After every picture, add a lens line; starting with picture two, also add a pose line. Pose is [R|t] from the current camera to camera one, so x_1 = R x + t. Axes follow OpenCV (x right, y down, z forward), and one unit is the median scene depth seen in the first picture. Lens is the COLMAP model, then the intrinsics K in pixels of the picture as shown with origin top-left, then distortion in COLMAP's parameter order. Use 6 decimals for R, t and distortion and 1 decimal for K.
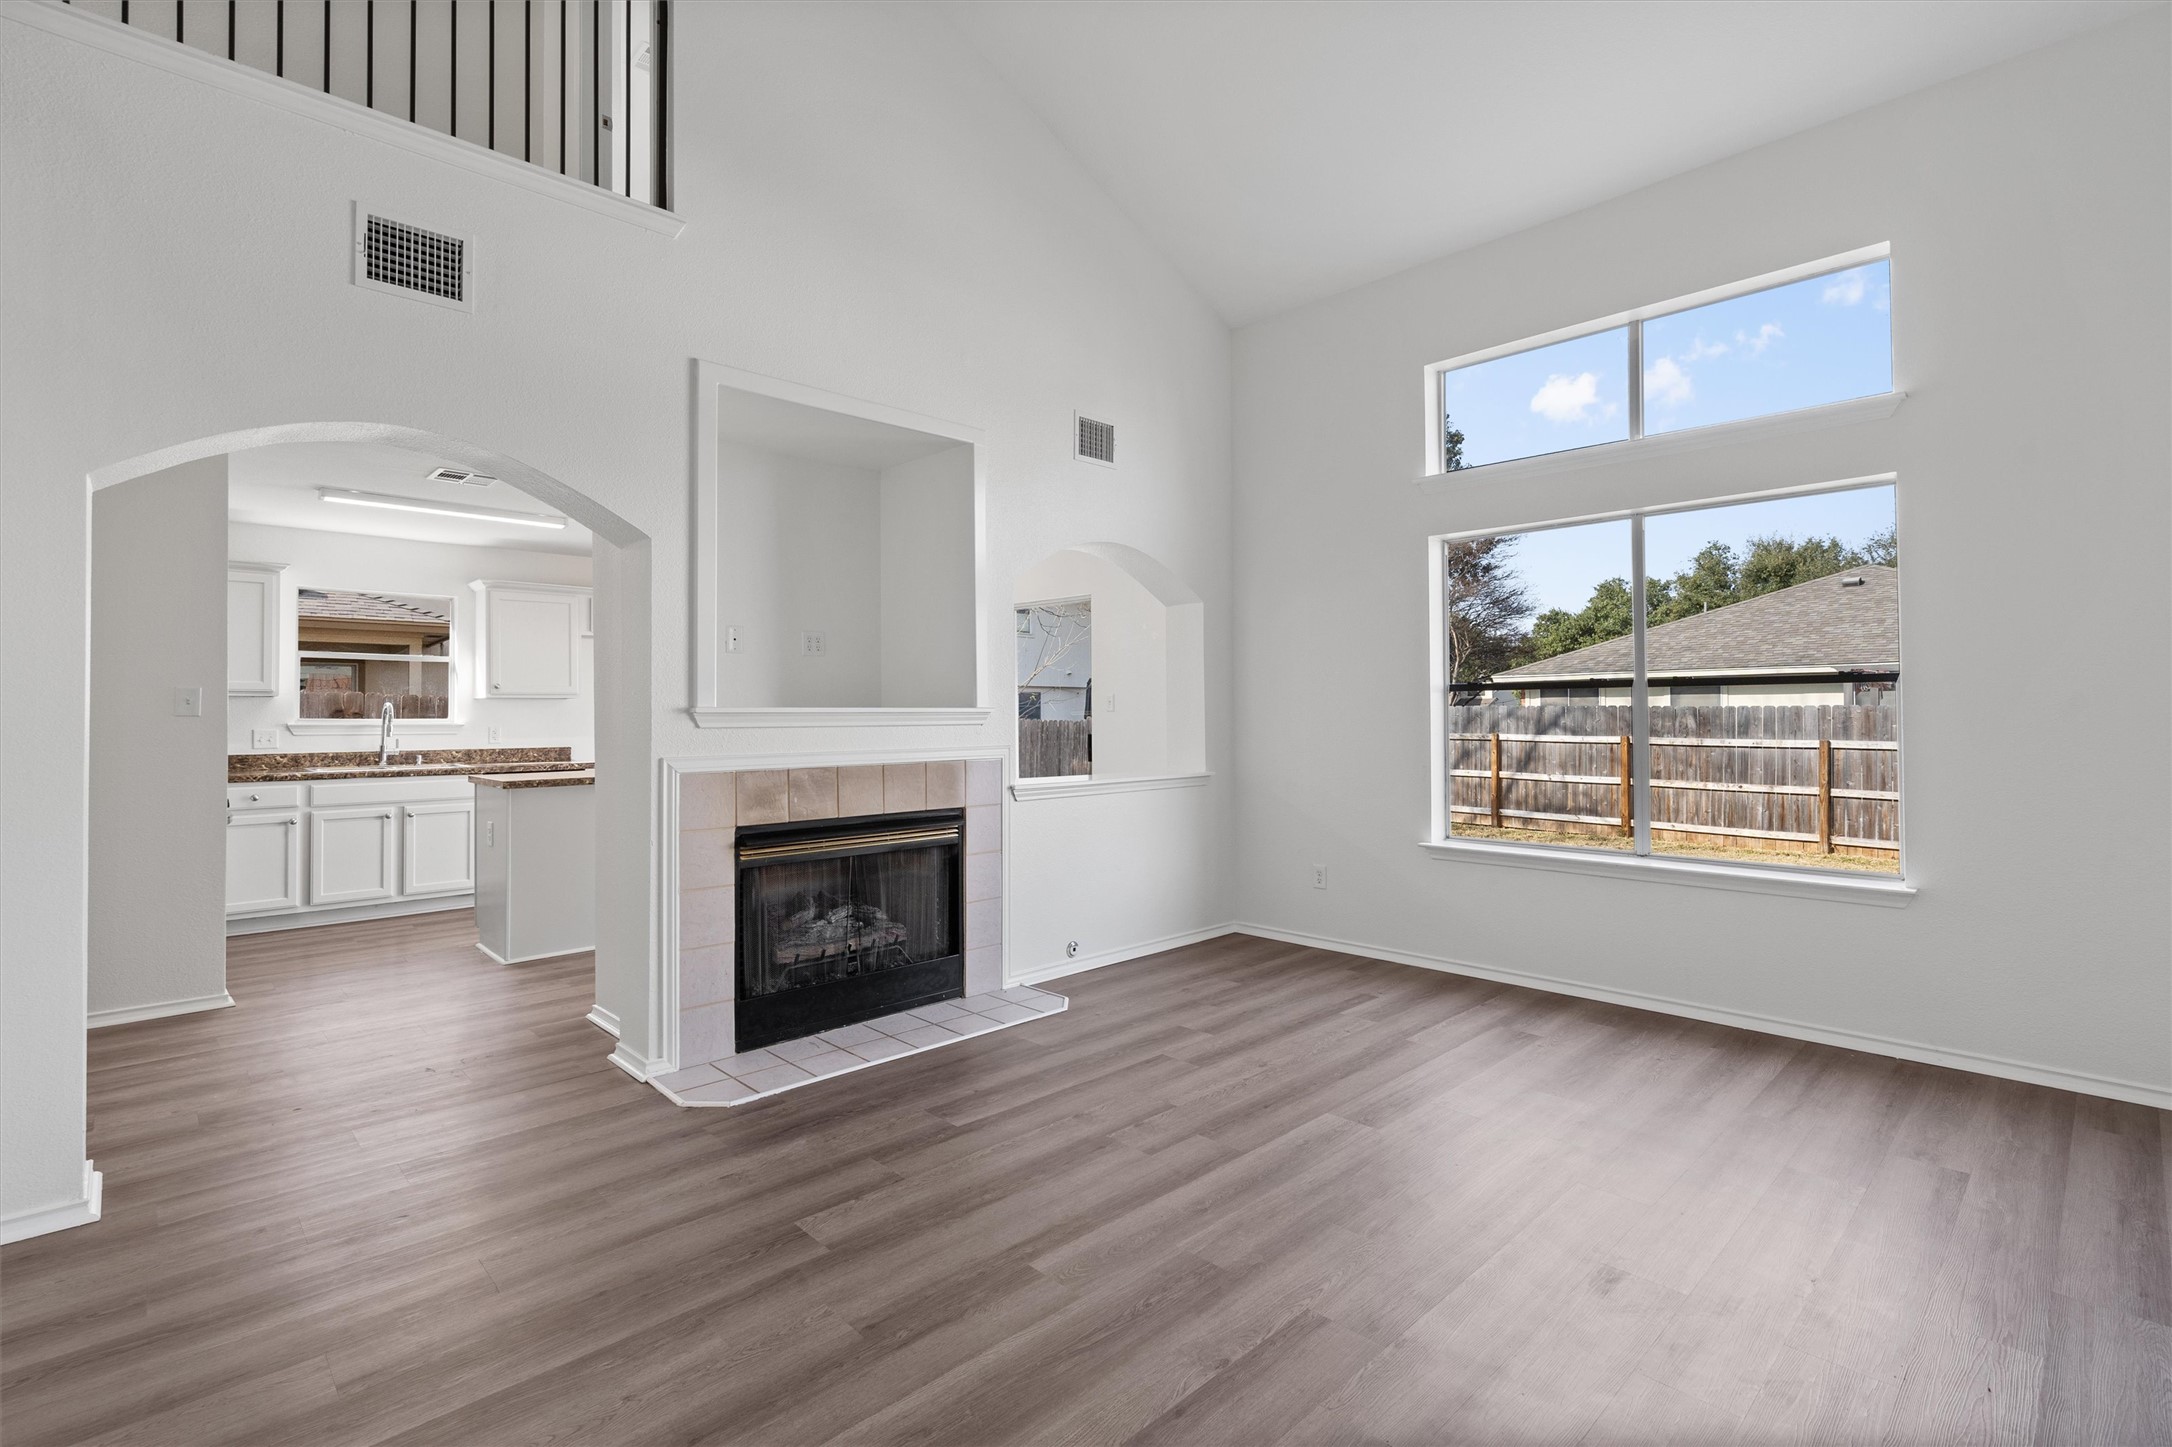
lens RADIAL K [[985.4, 0, 1089.2], [0, 985.4, 698.7], [0, 0, 1]] dist [-0.000523, 0.000103]
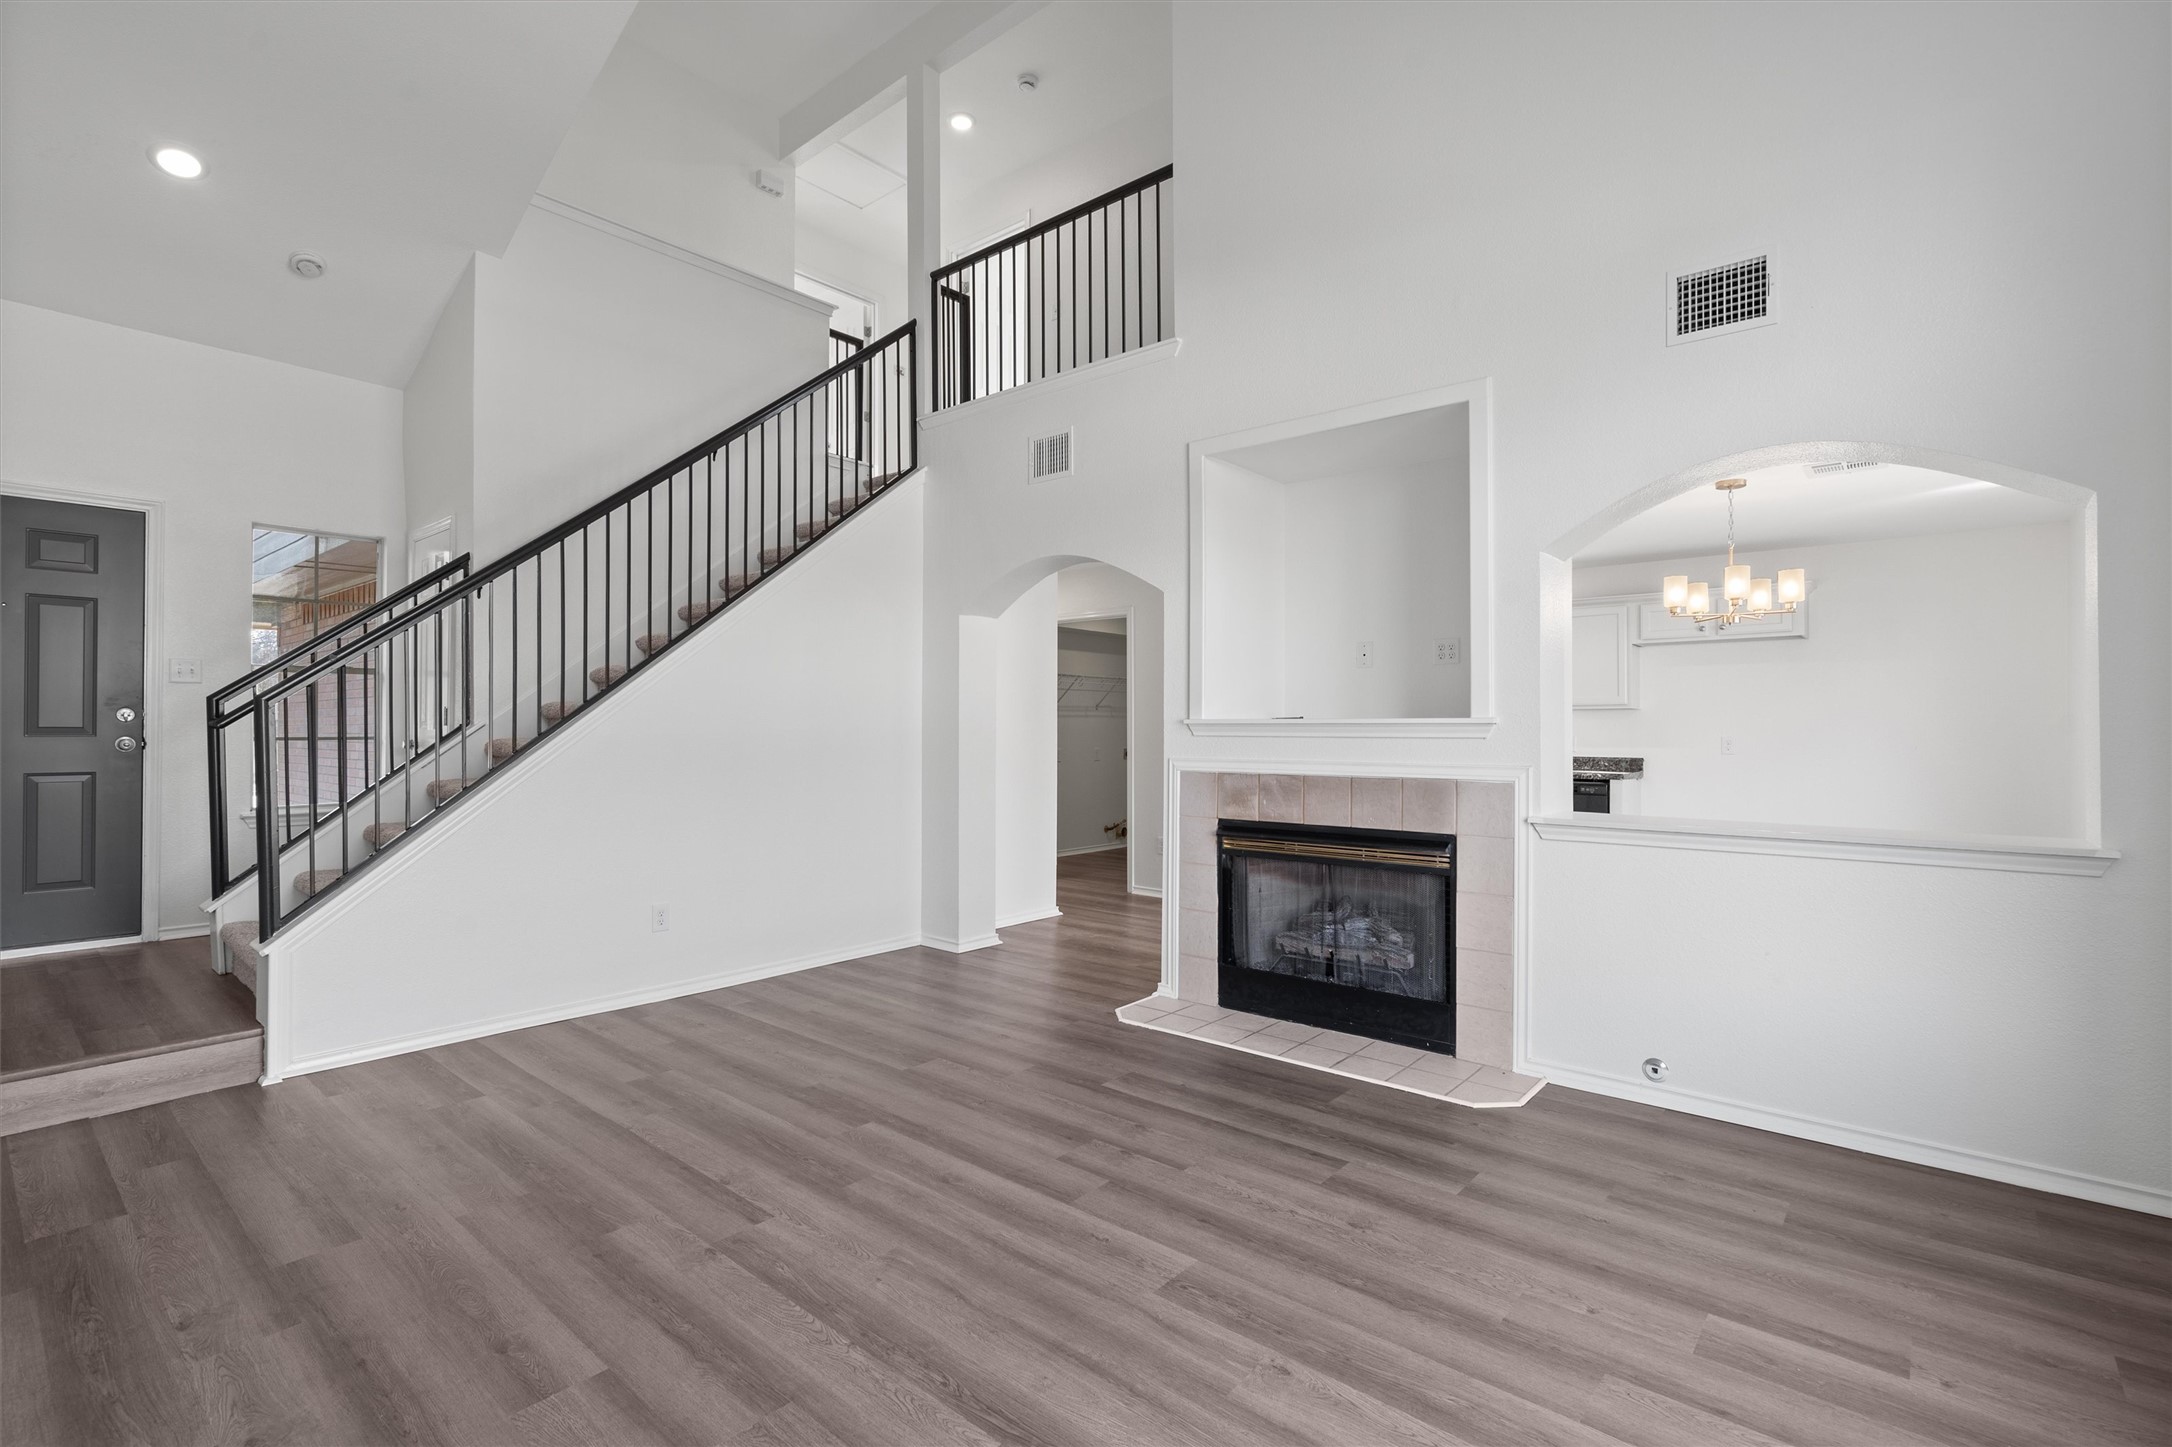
lens RADIAL K [[997.2, 0, 1086.0], [0, 997.2, 723.5], [0, 0, 1]] dist [-0.000345, 0.000108]
pose [[0.094063, 0.000183, -0.995566, 0.523160], [0.015028, 0.999886, 0.001604, 0.006070], [0.995453, -0.015112, 0.094050, 0.451509]]
